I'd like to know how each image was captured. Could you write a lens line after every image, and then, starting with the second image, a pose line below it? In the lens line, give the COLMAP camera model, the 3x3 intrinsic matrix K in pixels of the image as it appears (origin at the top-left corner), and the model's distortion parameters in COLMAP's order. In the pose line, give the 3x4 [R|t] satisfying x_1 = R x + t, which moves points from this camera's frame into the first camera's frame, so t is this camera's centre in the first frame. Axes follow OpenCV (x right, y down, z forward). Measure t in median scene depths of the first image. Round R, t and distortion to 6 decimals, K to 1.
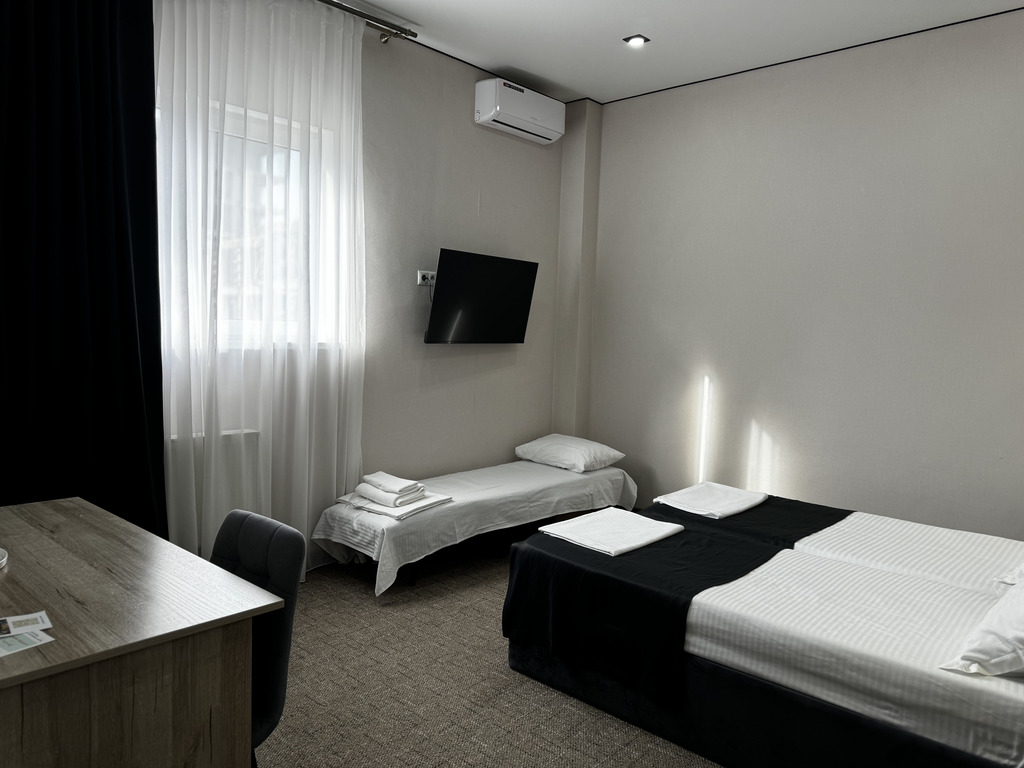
lens RADIAL K [[720.9, 0, 512.0], [0, 720.9, 384.0], [0, 0, 1]] dist [0.006234, -0.008634]
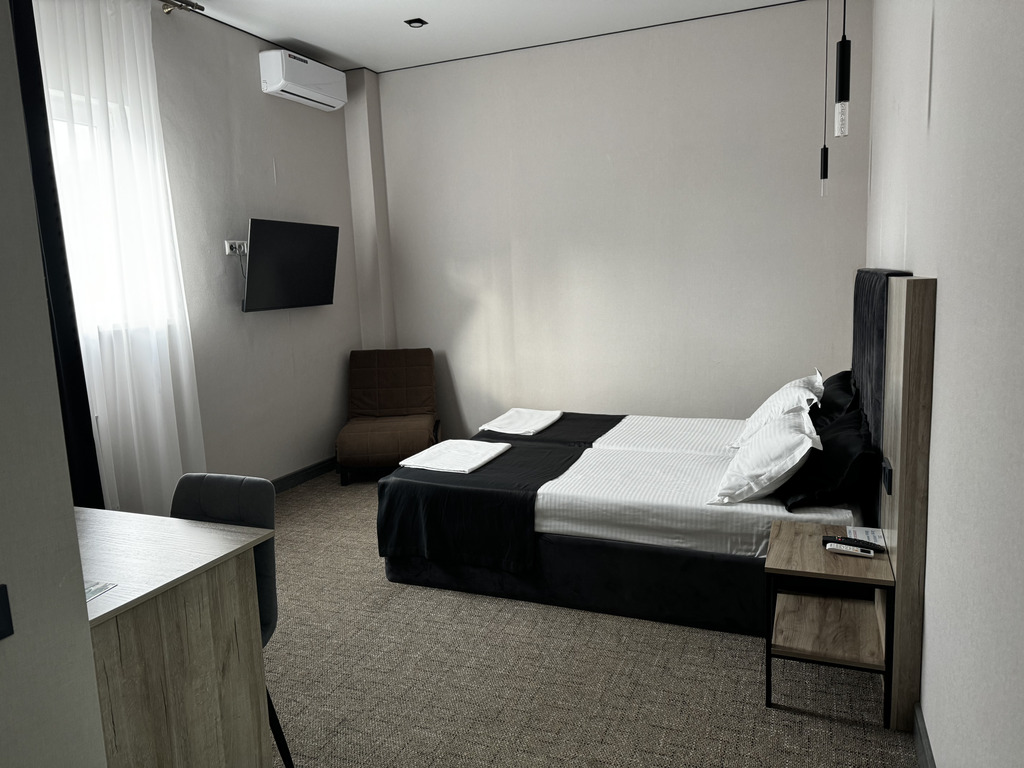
lens RADIAL K [[721.0, 0, 512.0], [0, 721.0, 384.0], [0, 0, 1]] dist [0.084020, -0.123171]
pose [[0.936613, -0.118325, 0.329781, -0.209610], [0.094235, 0.991639, 0.088162, -0.018721], [-0.337456, -0.051497, 0.939932, -0.219946]]
